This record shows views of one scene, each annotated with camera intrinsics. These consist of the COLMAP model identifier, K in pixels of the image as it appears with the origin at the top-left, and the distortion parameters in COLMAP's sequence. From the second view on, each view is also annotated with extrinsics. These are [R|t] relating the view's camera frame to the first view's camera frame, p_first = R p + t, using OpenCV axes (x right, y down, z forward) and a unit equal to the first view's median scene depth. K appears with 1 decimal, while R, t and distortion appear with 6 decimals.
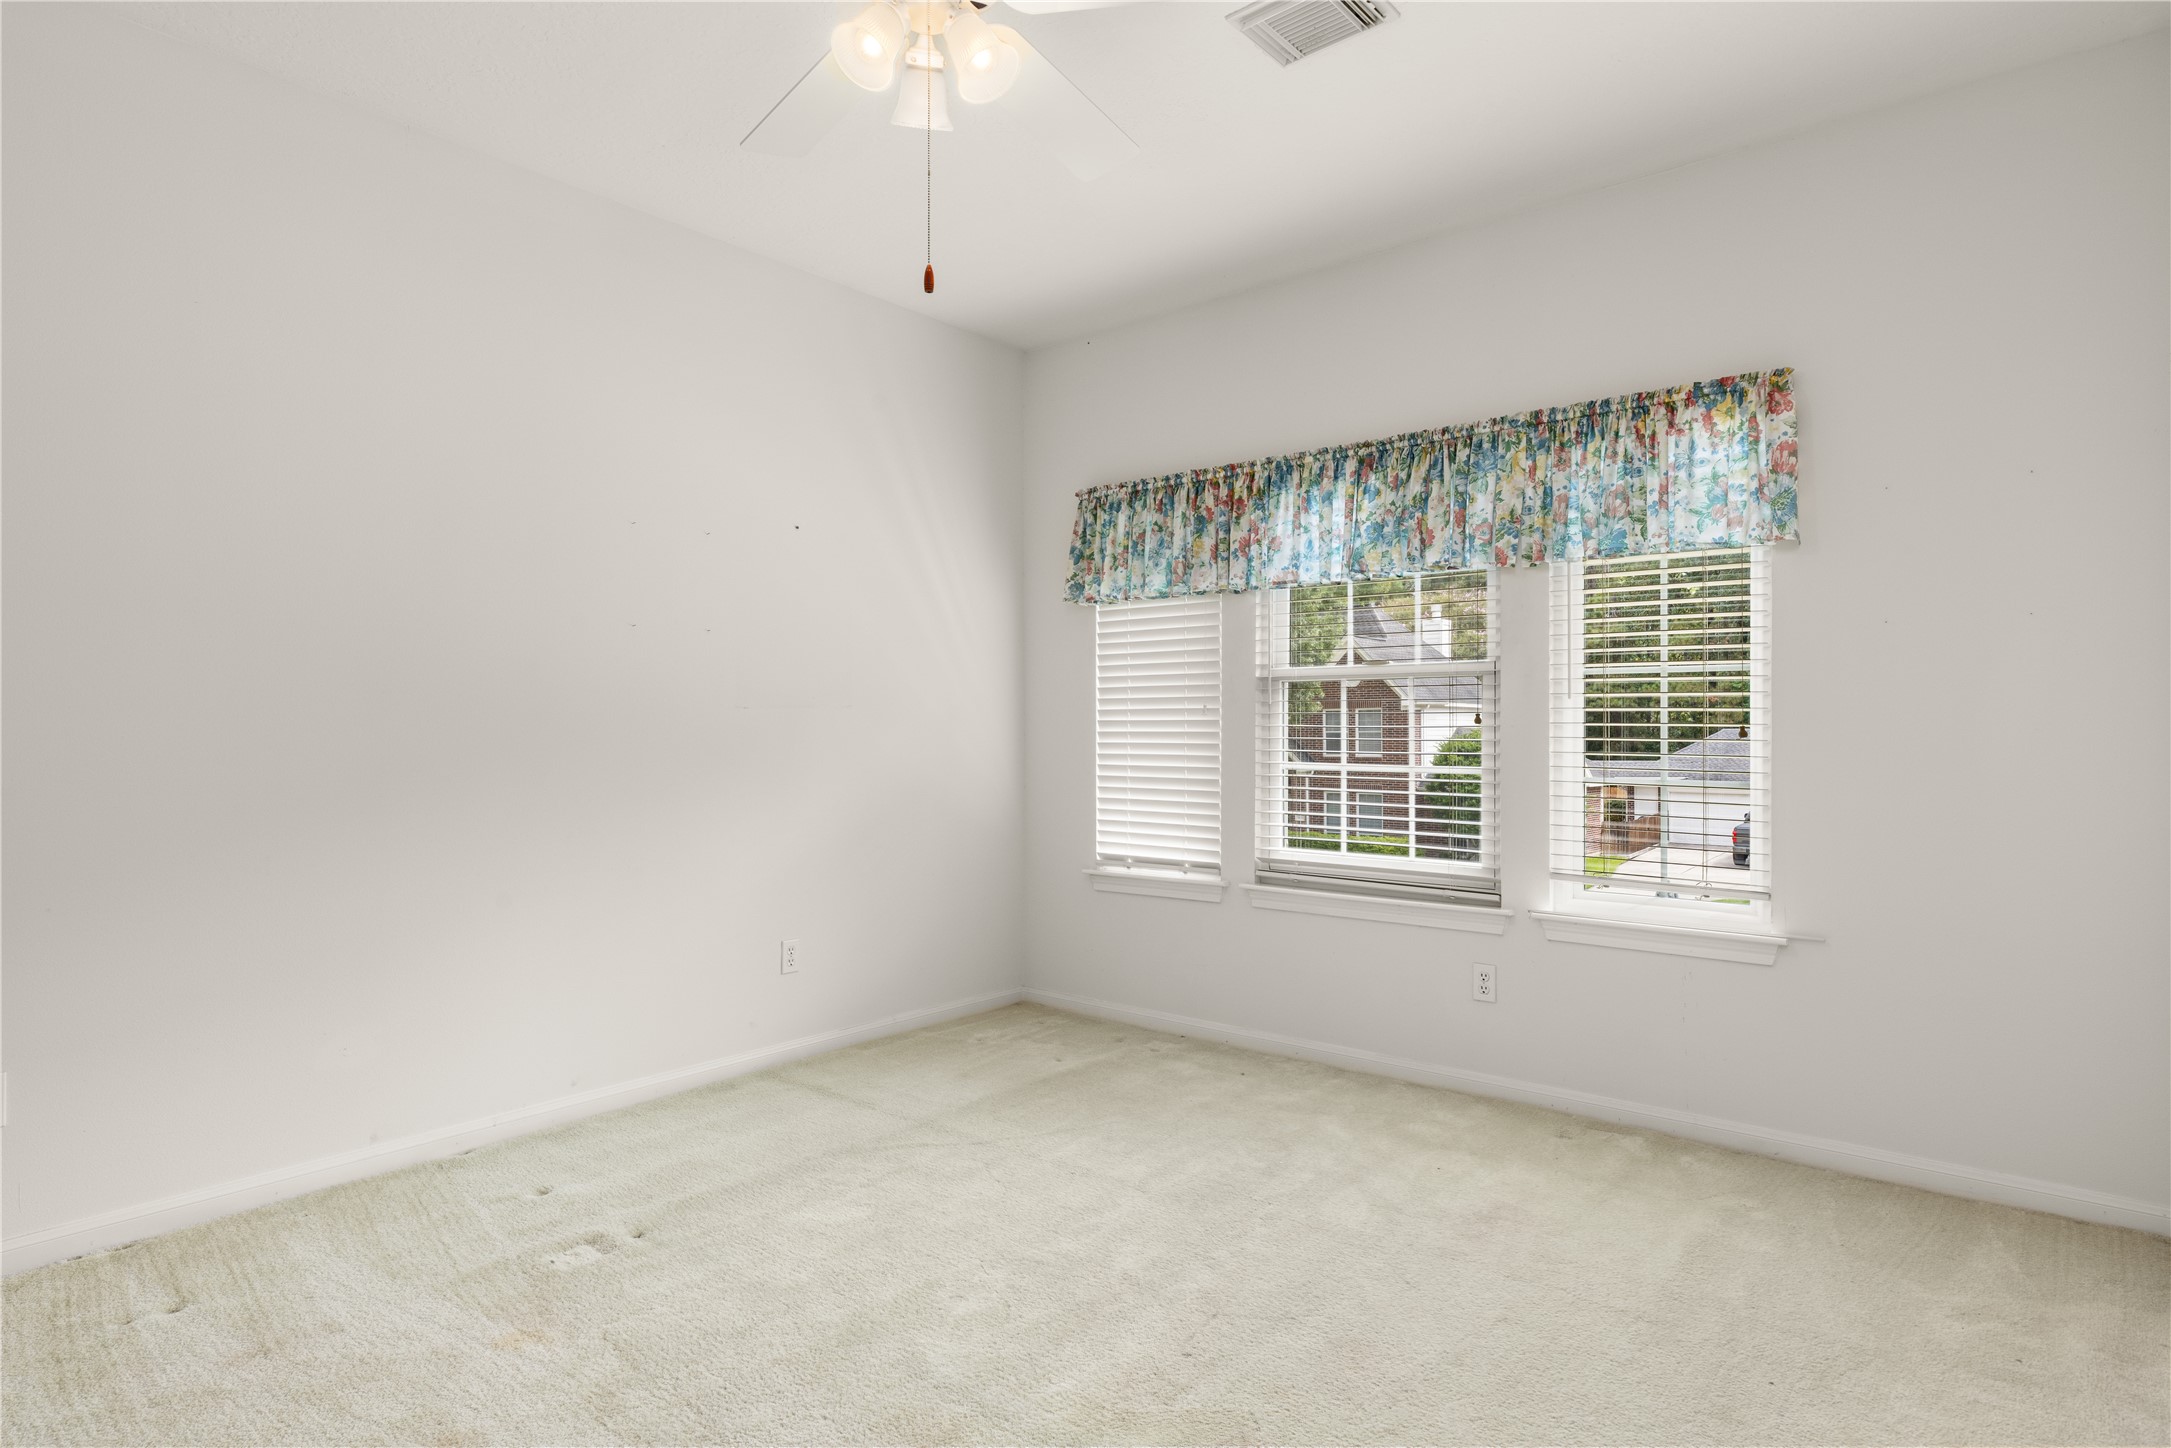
lens RADIAL K [[1211.0, 0, 1060.5], [0, 1211.0, 727.0], [0, 0, 1]] dist [0.003190, 0.000846]
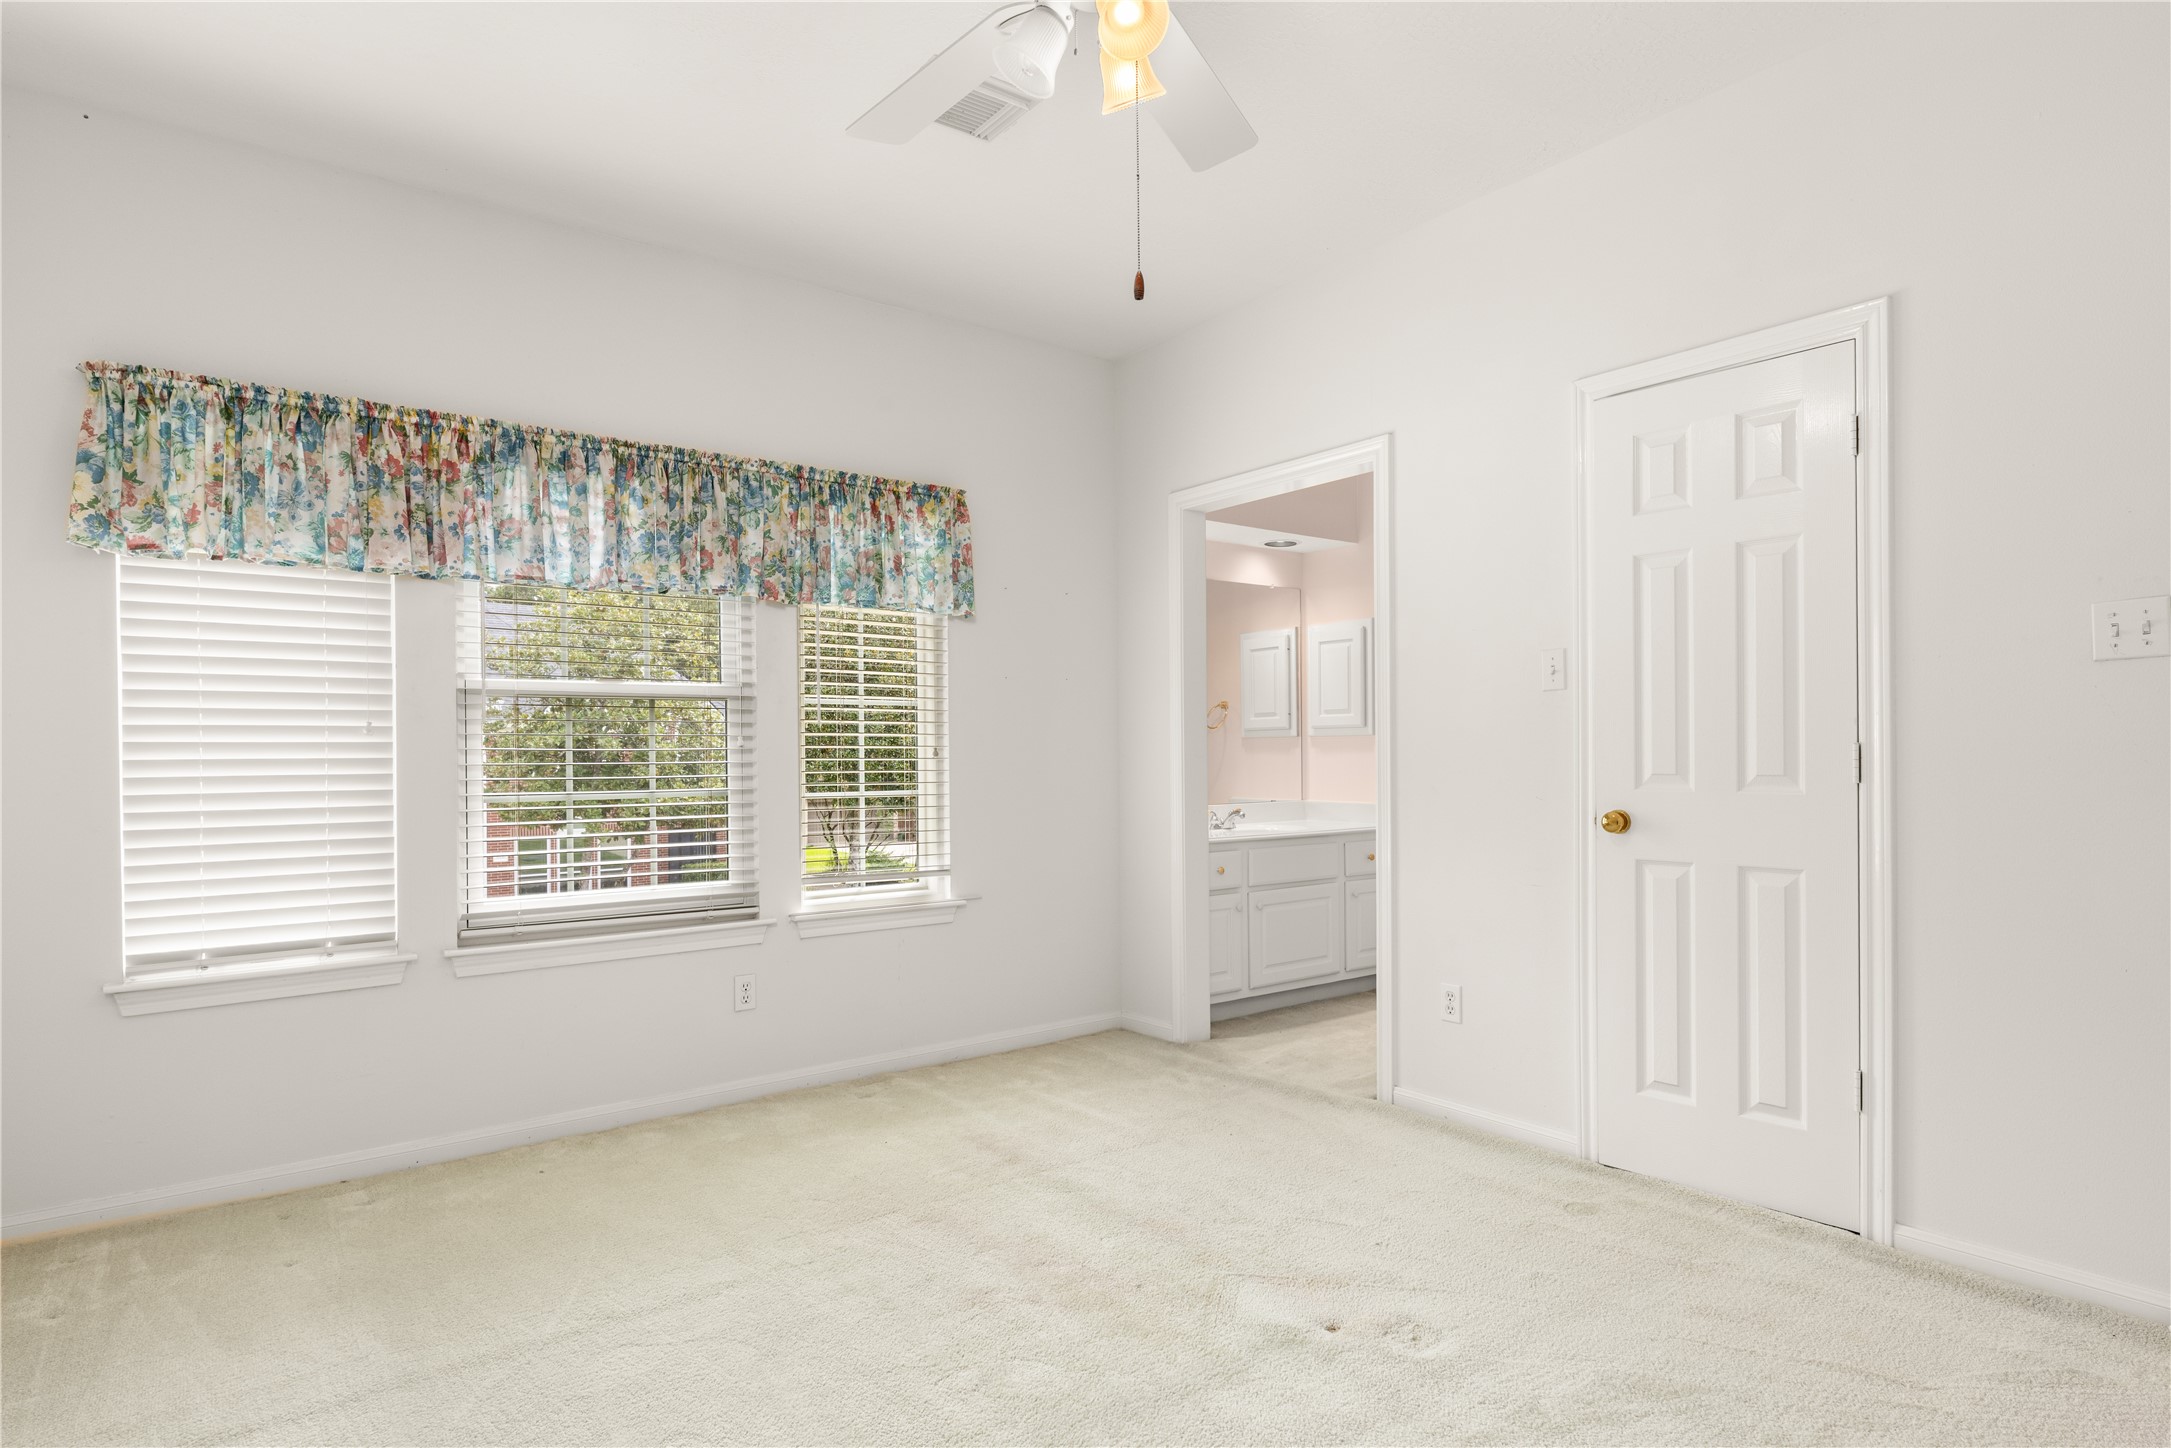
lens RADIAL K [[1245.5, 0, 1087.7], [0, 1245.5, 758.0], [0, 0, 1]] dist [0.001071, 0.000569]
pose [[0.160222, -0.009035, 0.987040, -0.631616], [0.005660, 0.999950, 0.008234, 0.000224], [-0.987065, 0.004267, 0.160265, 0.502792]]
